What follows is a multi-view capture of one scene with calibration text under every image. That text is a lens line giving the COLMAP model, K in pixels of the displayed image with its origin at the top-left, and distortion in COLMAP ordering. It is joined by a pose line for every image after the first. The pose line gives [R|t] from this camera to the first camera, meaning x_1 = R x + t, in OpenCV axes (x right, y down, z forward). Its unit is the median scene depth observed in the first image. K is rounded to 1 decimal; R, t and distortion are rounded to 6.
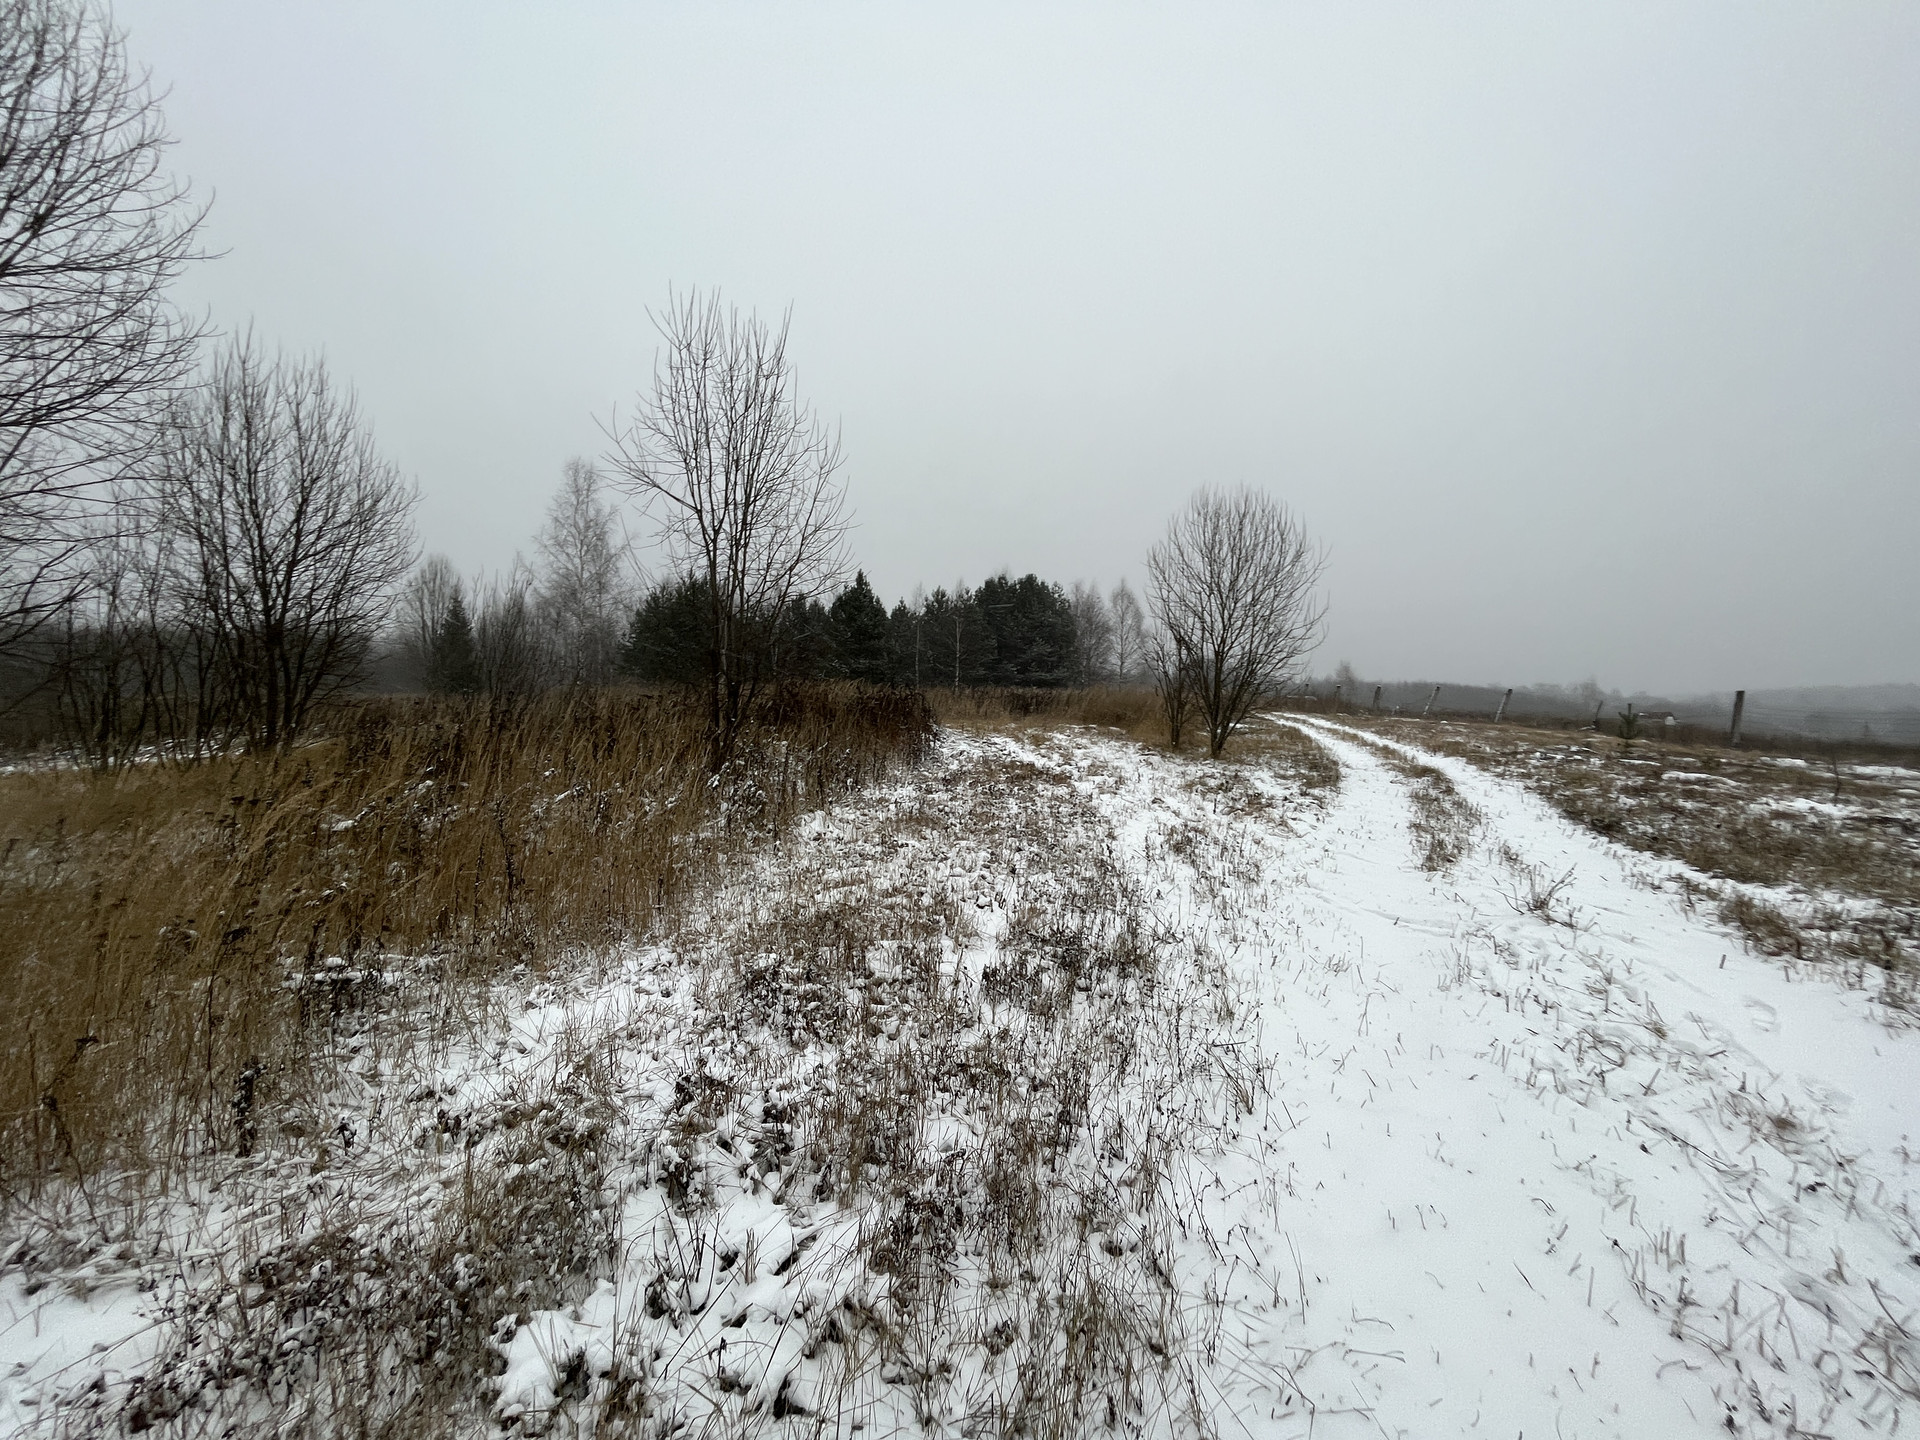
lens RADIAL K [[775.5, 0, 964.3], [0, 775.5, 719.9], [0, 0, 1]] dist [-0.005325, -0.000678]
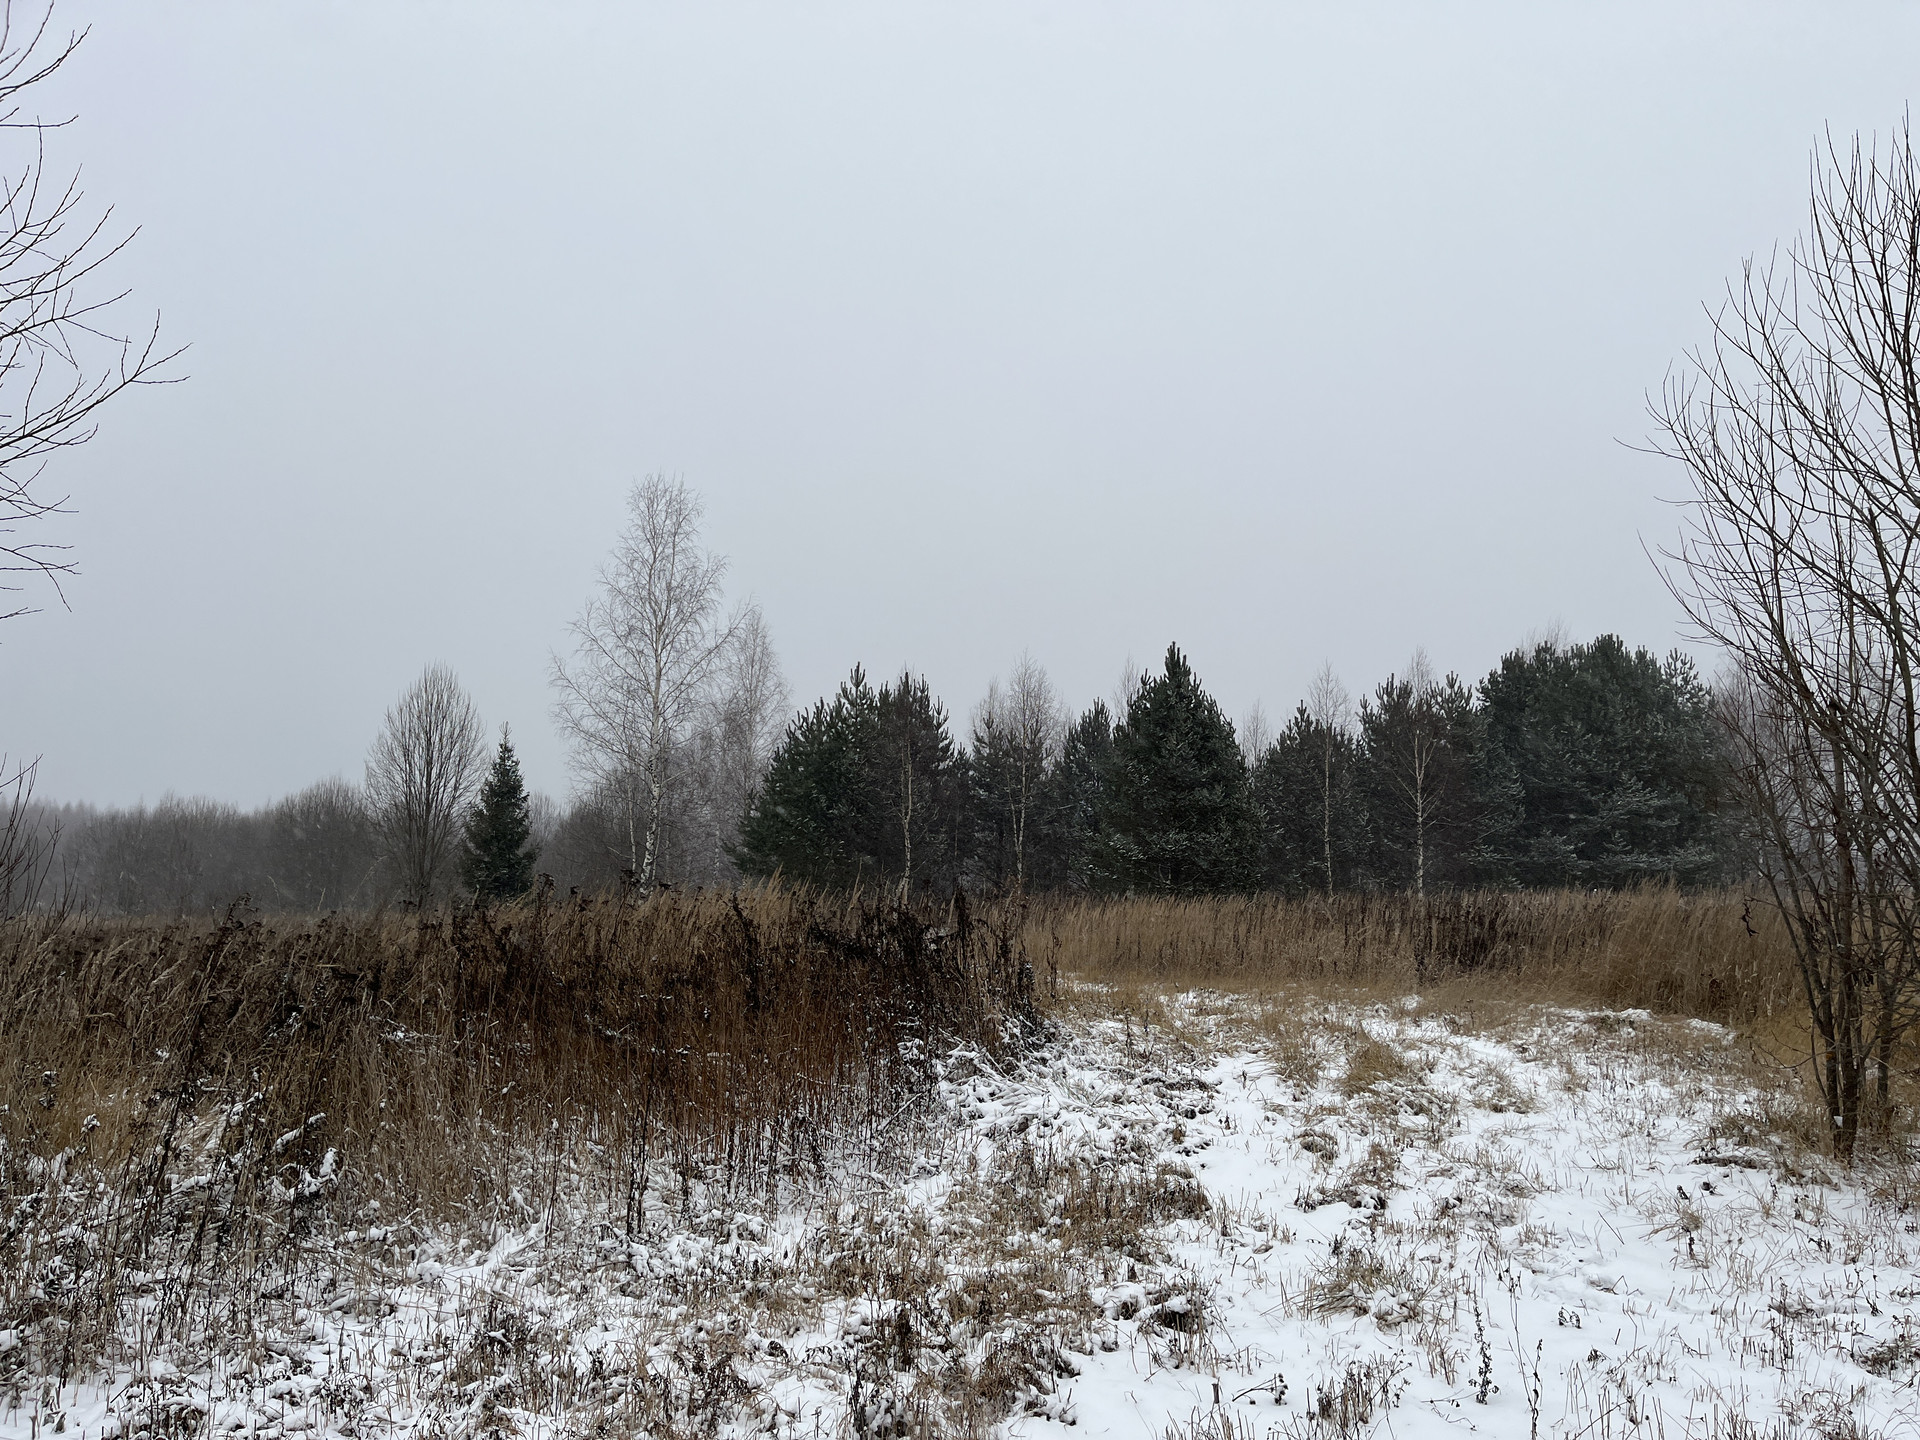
lens RADIAL K [[1436.0, 0, 981.3], [0, 1436.0, 731.9], [0, 0, 1]] dist [0.071745, -0.094505]
pose [[0.933316, -0.049321, -0.355652, 0.246857], [-0.004691, 0.988761, -0.149431, -0.032217], [0.359025, 0.141134, 0.922595, 0.585378]]
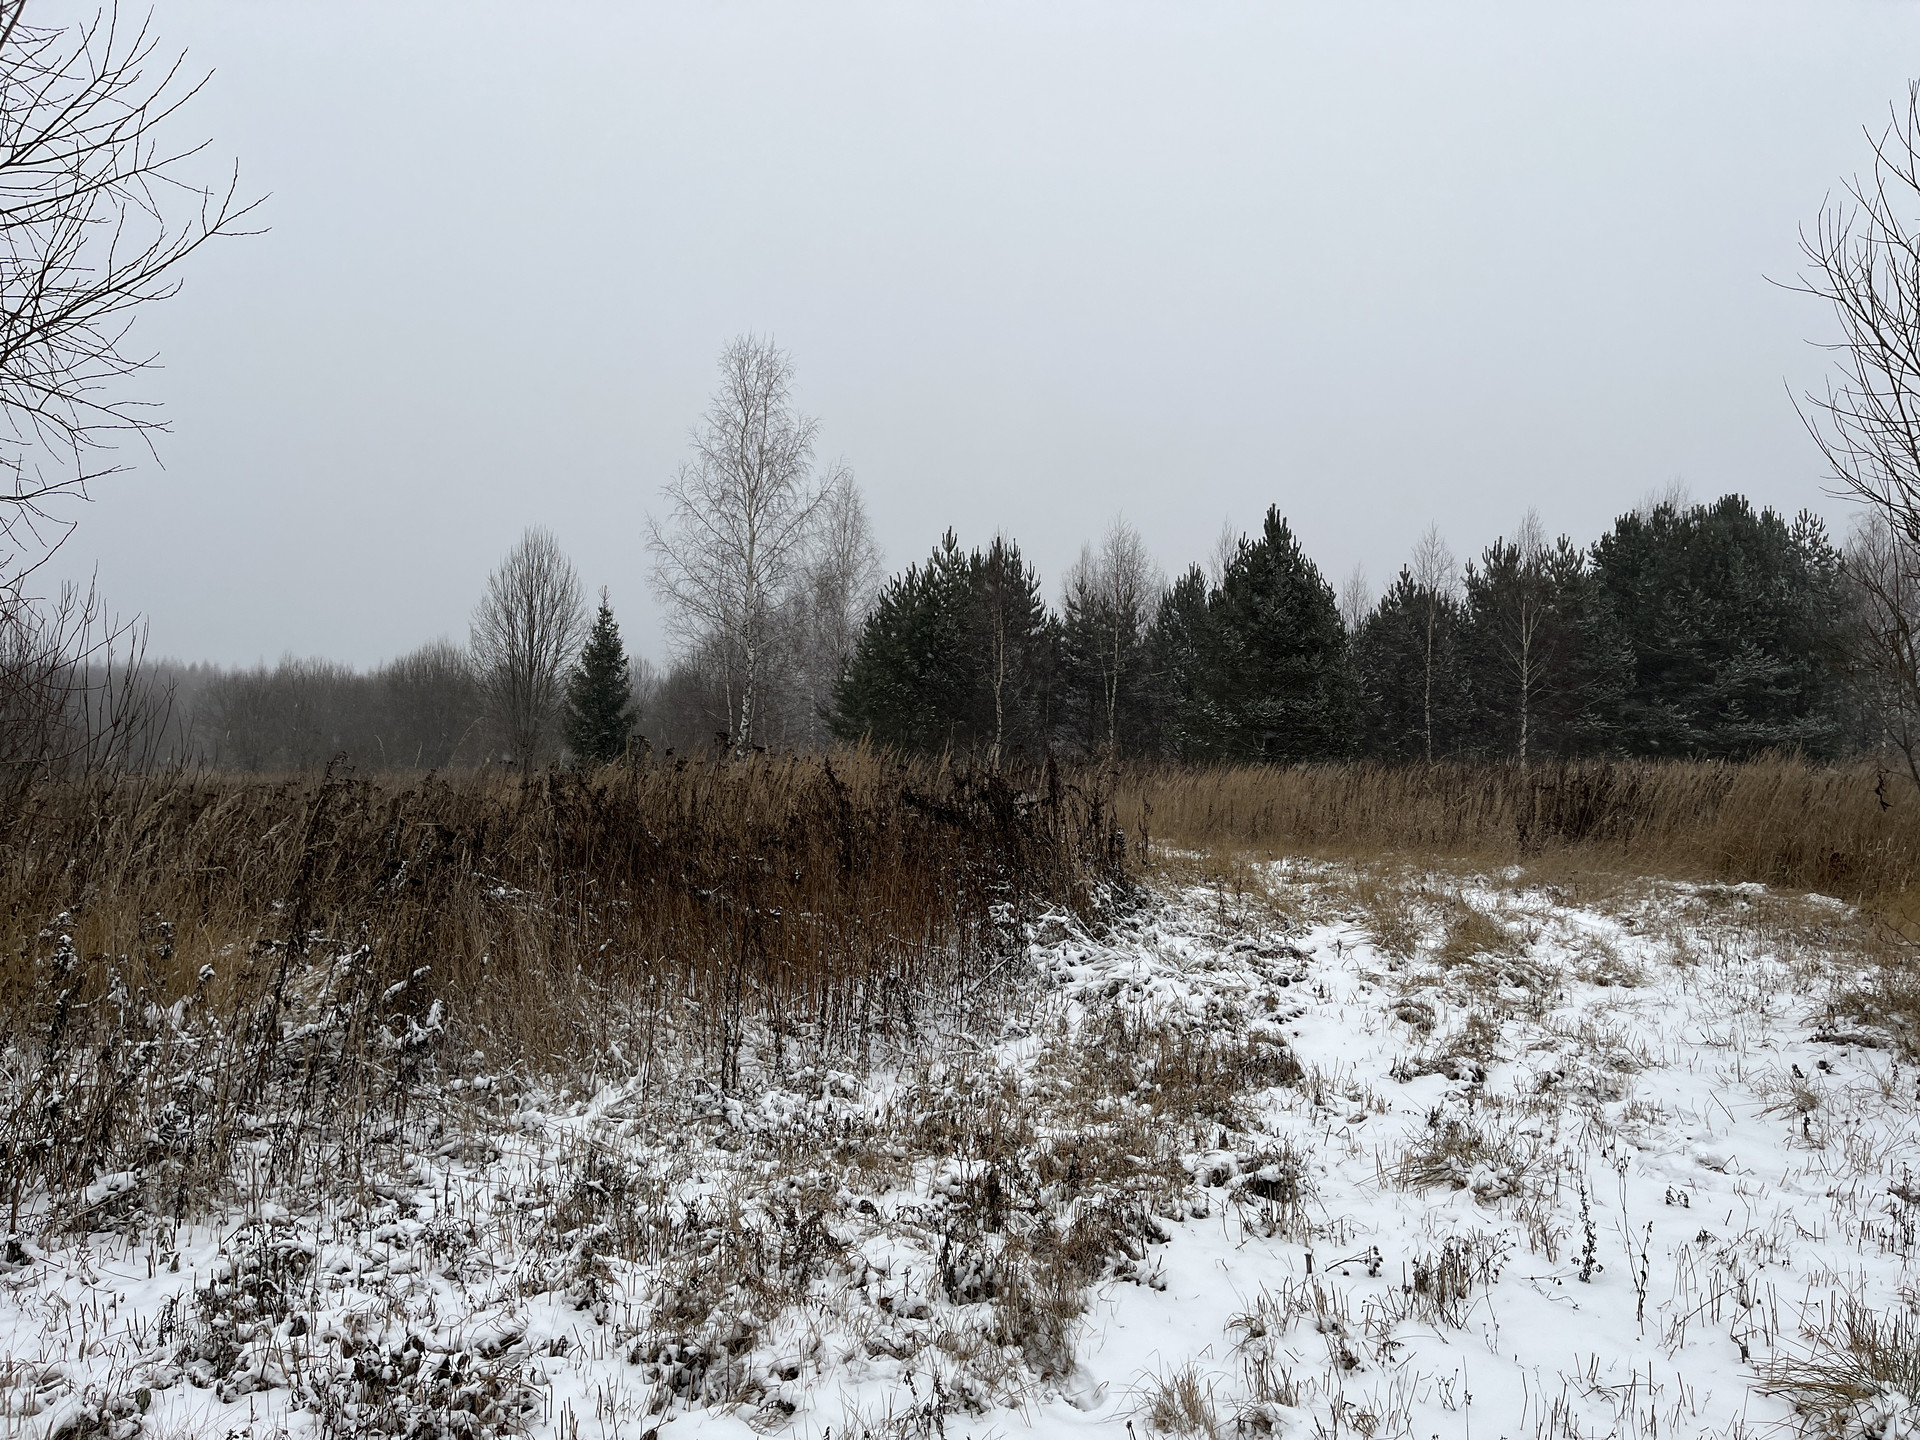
lens RADIAL K [[1436.0, 0, 980.7], [0, 1436.0, 719.6], [0, 0, 1]] dist [0.071745, -0.094505]
pose [[0.908490, -0.012671, -0.417714, 0.241916], [-0.015773, 0.997788, -0.064571, -0.032901], [0.417609, 0.065251, 0.906281, 0.597843]]
